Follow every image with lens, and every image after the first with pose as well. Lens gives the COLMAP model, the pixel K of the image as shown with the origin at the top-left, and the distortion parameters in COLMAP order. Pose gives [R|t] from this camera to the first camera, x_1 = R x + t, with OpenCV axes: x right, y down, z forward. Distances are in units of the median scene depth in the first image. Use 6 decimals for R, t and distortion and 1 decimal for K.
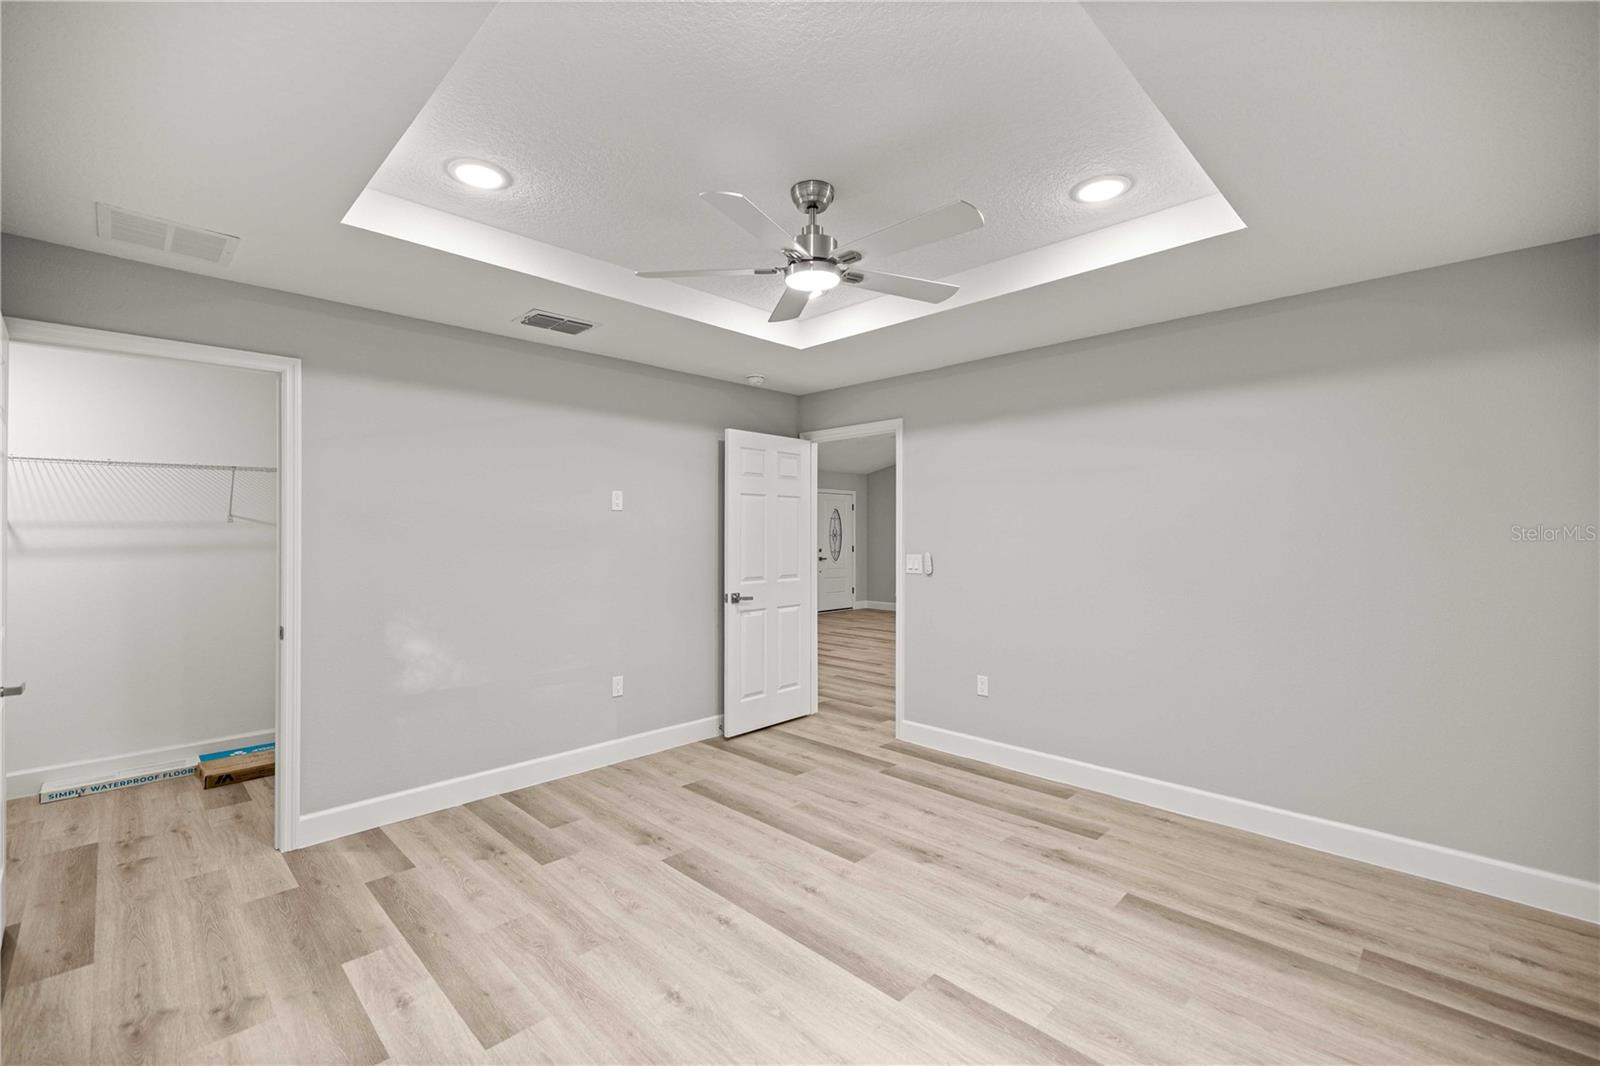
lens RADIAL K [[673.0, 0, 798.7], [0, 673.0, 535.8], [0, 0, 1]] dist [0.000997, 0.000051]
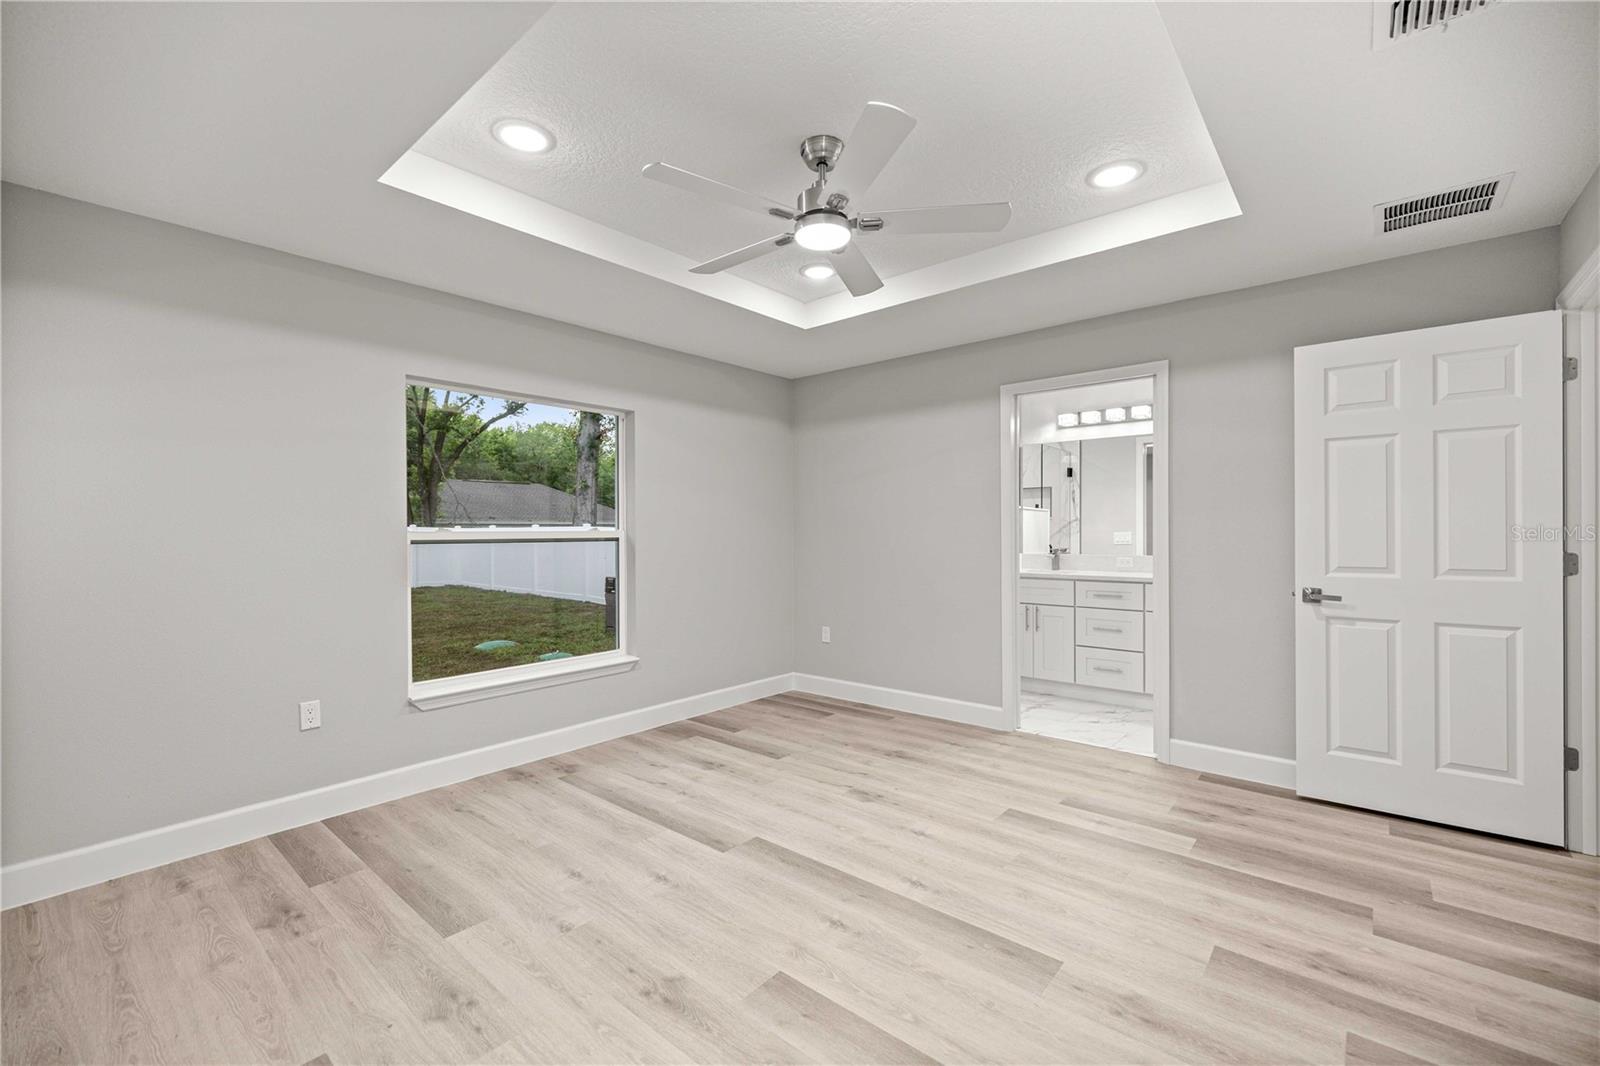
lens RADIAL K [[673.0, 0, 798.7], [0, 673.0, 535.8], [0, 0, 1]] dist [0.000997, 0.000051]
pose [[-0.997495, 0.008877, -0.070182, 0.124487], [0.008150, 0.999910, 0.010630, 0.046319], [0.070270, 0.010031, -0.997478, 1.920028]]
